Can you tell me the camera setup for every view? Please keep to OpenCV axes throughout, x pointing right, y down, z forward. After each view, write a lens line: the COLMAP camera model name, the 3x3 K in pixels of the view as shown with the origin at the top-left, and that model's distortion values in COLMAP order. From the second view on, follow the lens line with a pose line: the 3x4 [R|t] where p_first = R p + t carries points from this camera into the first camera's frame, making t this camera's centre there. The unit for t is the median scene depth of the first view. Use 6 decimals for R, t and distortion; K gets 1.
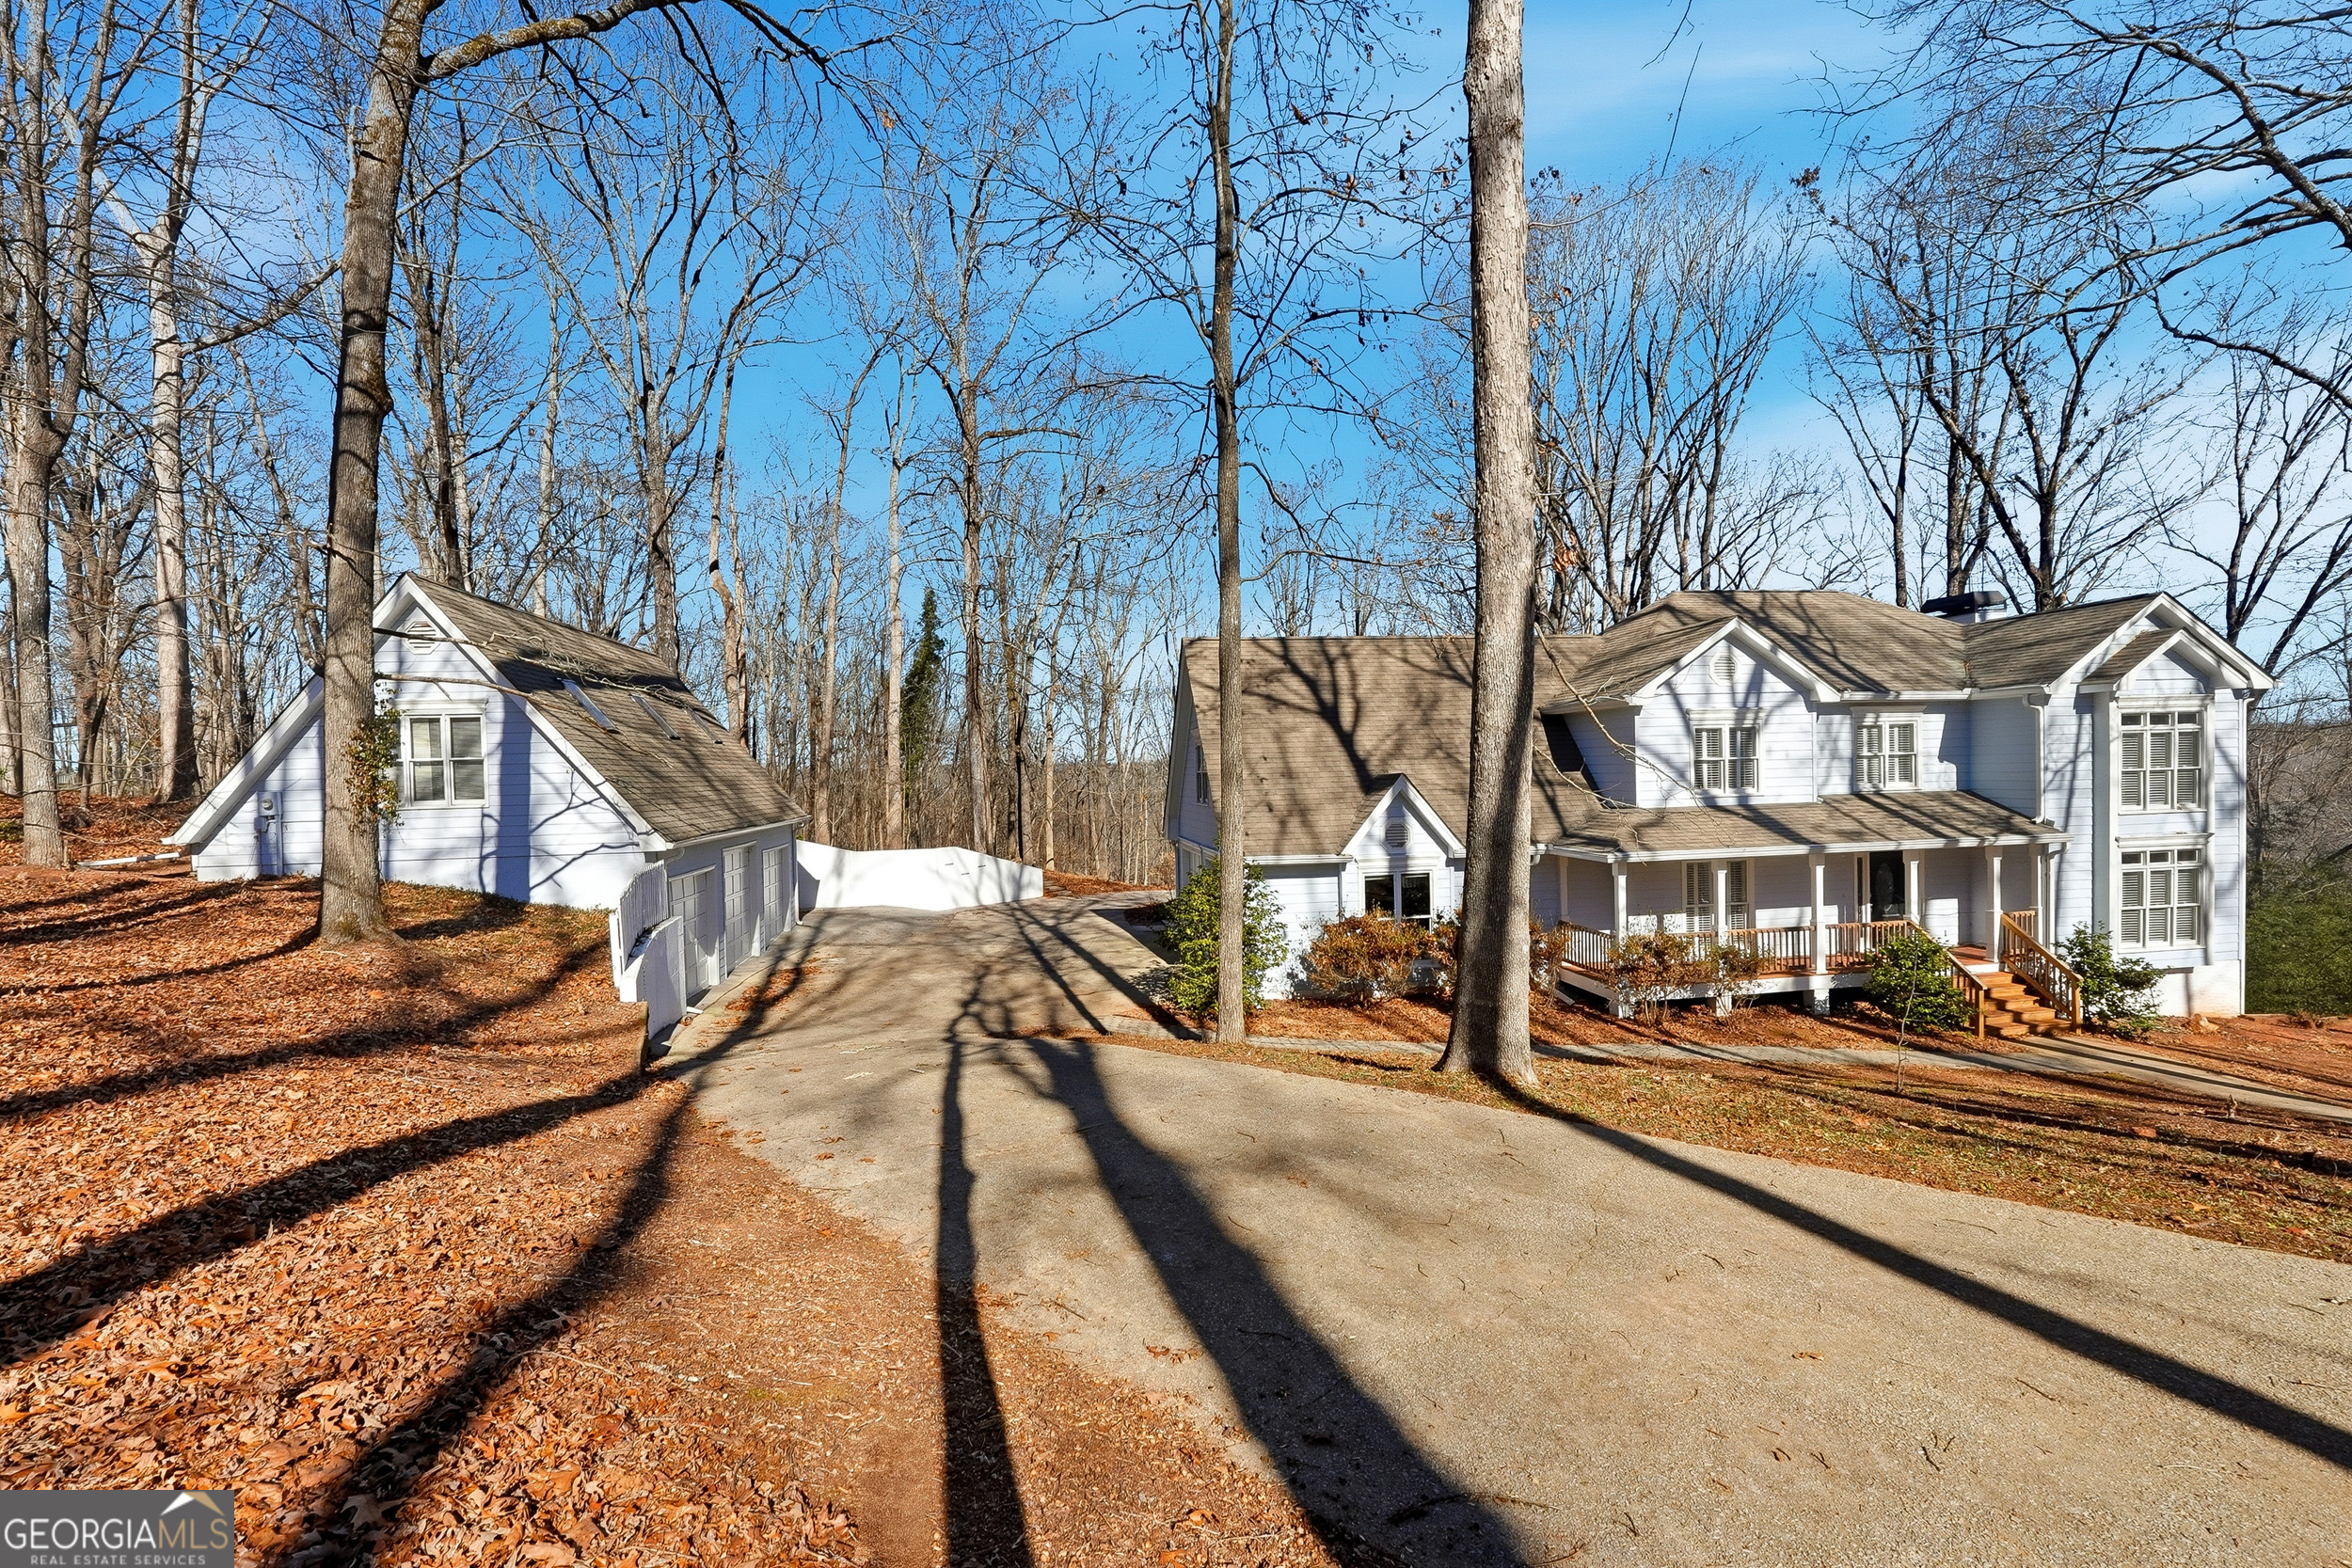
lens RADIAL K [[996.3, 0, 1165.9], [0, 996.3, 806.2], [0, 0, 1]] dist [-0.004668, 0.002907]
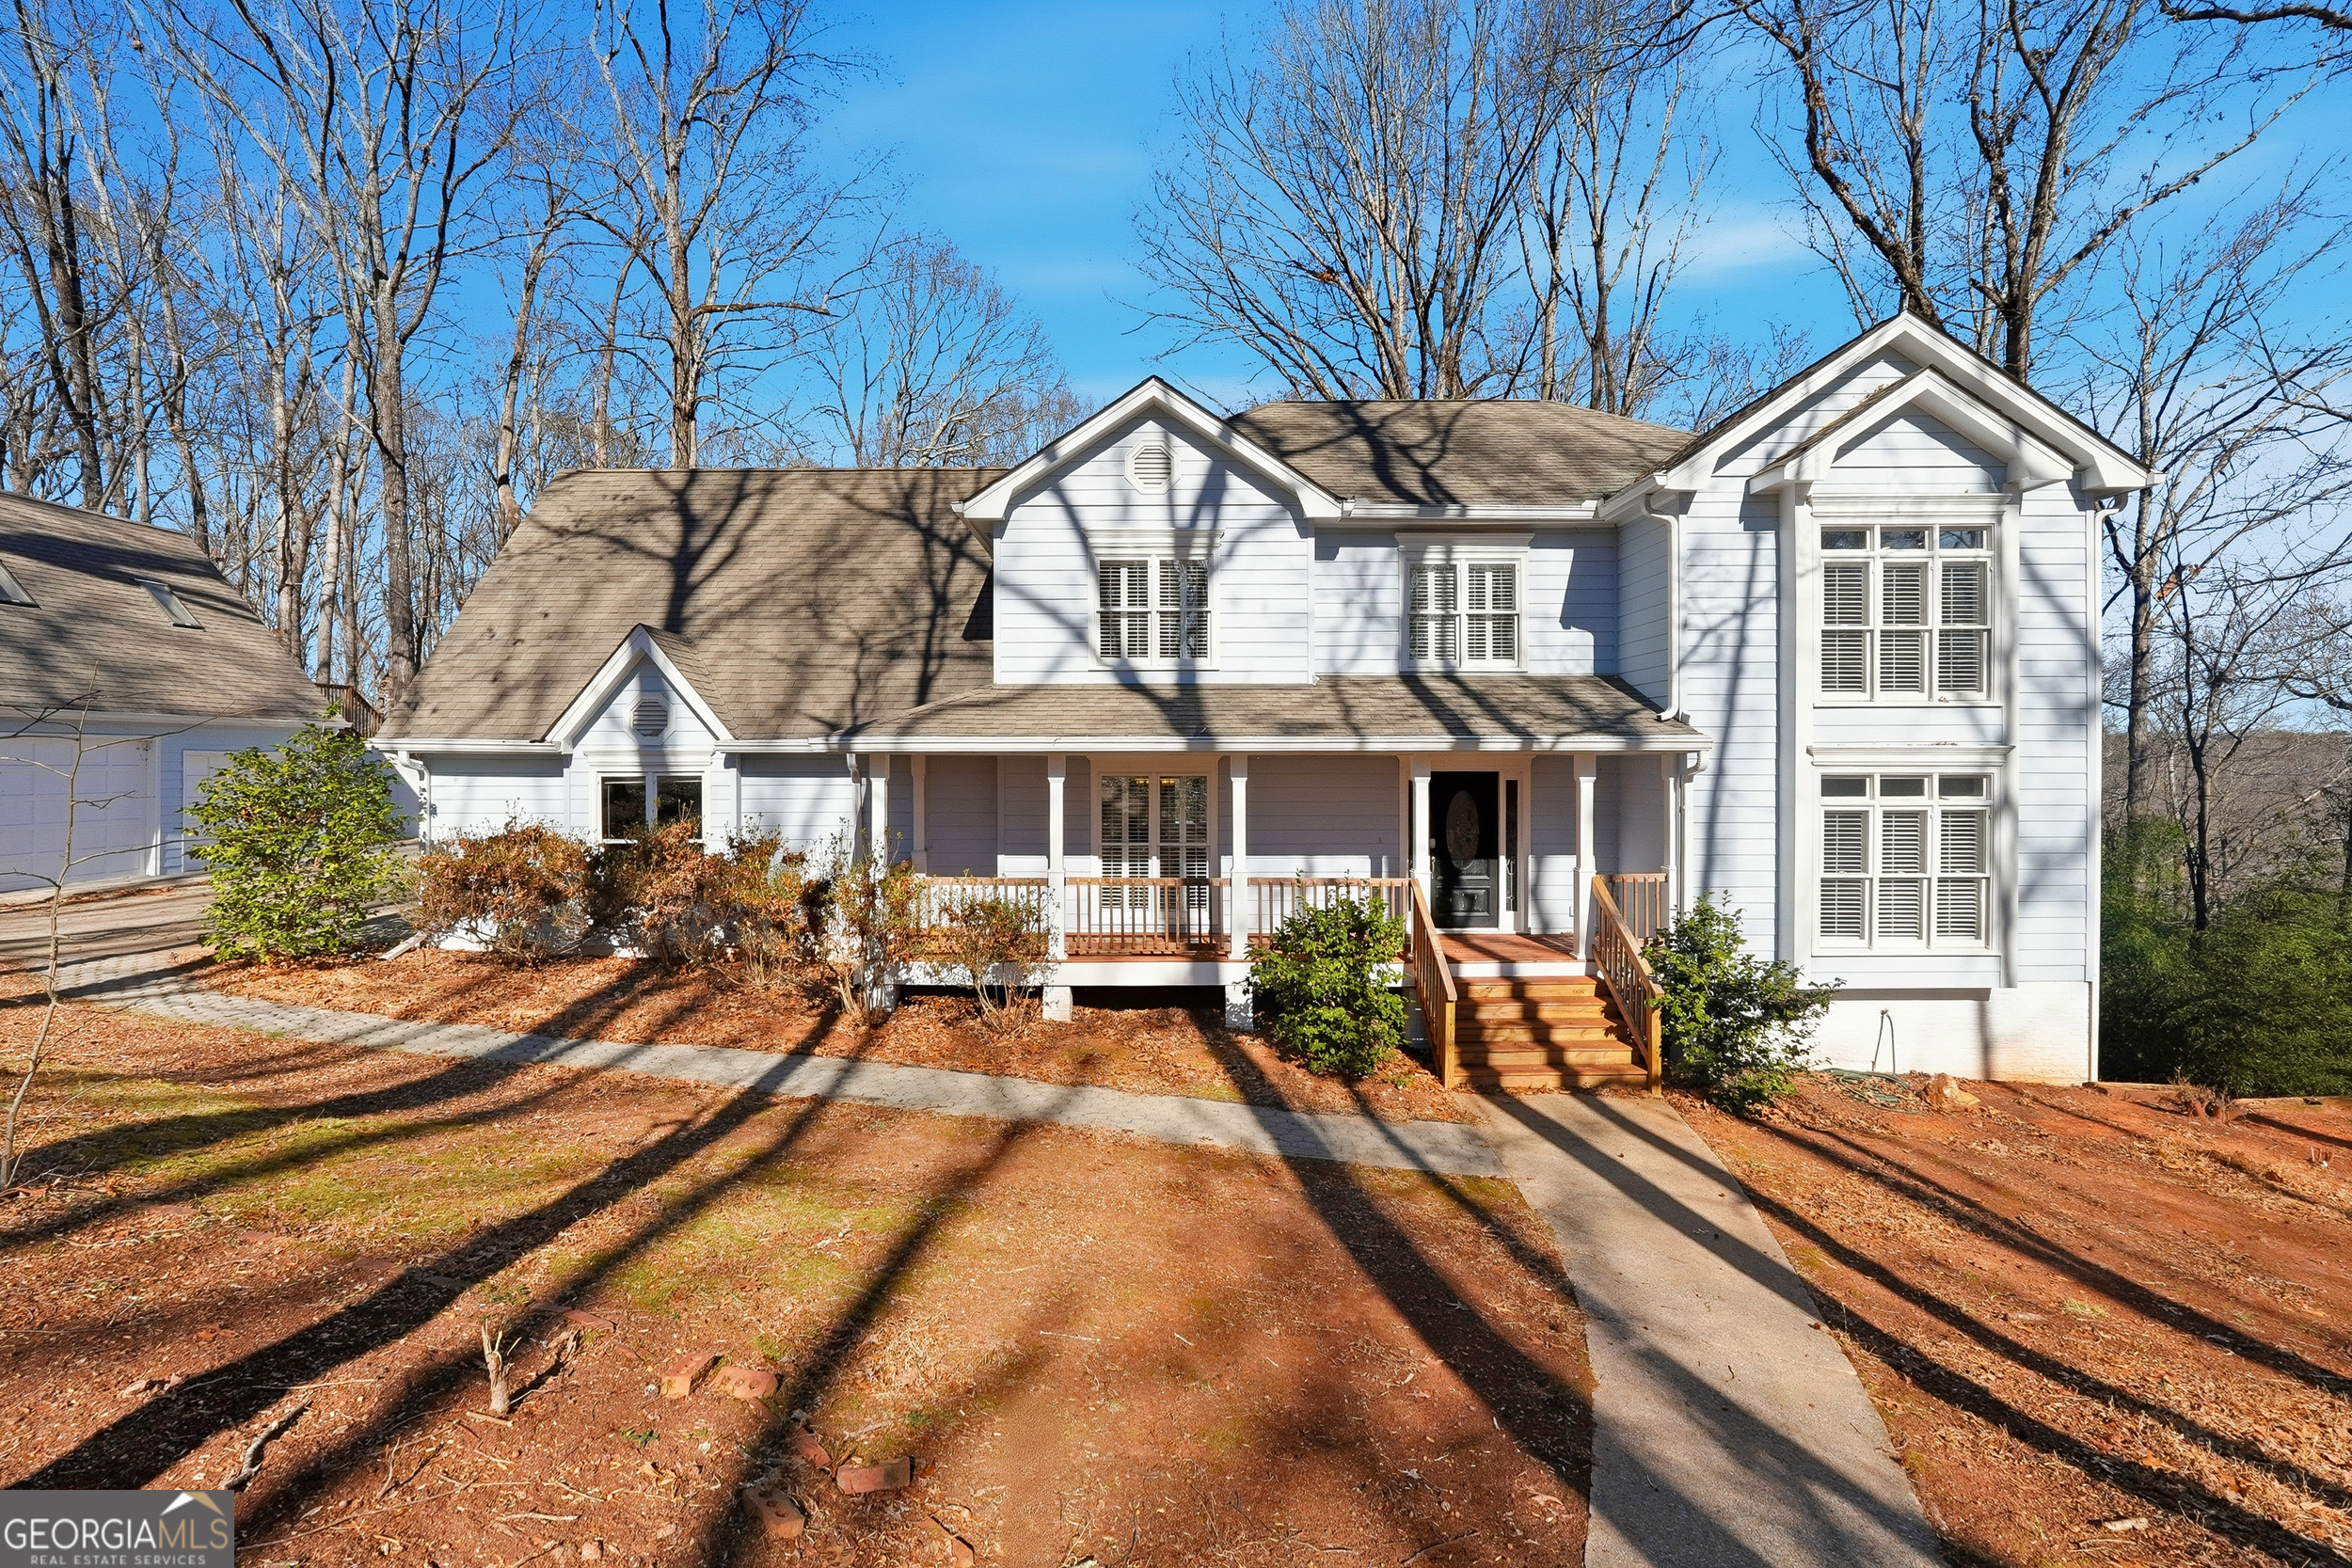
lens RADIAL K [[996.3, 0, 1184.4], [0, 996.3, 775.0], [0, 0, 1]] dist [-0.004668, 0.002907]
pose [[0.988172, 0.028120, -0.150746, 0.679749], [-0.031458, 0.999309, -0.019806, 0.067983], [0.150085, 0.024314, 0.988374, 0.386080]]
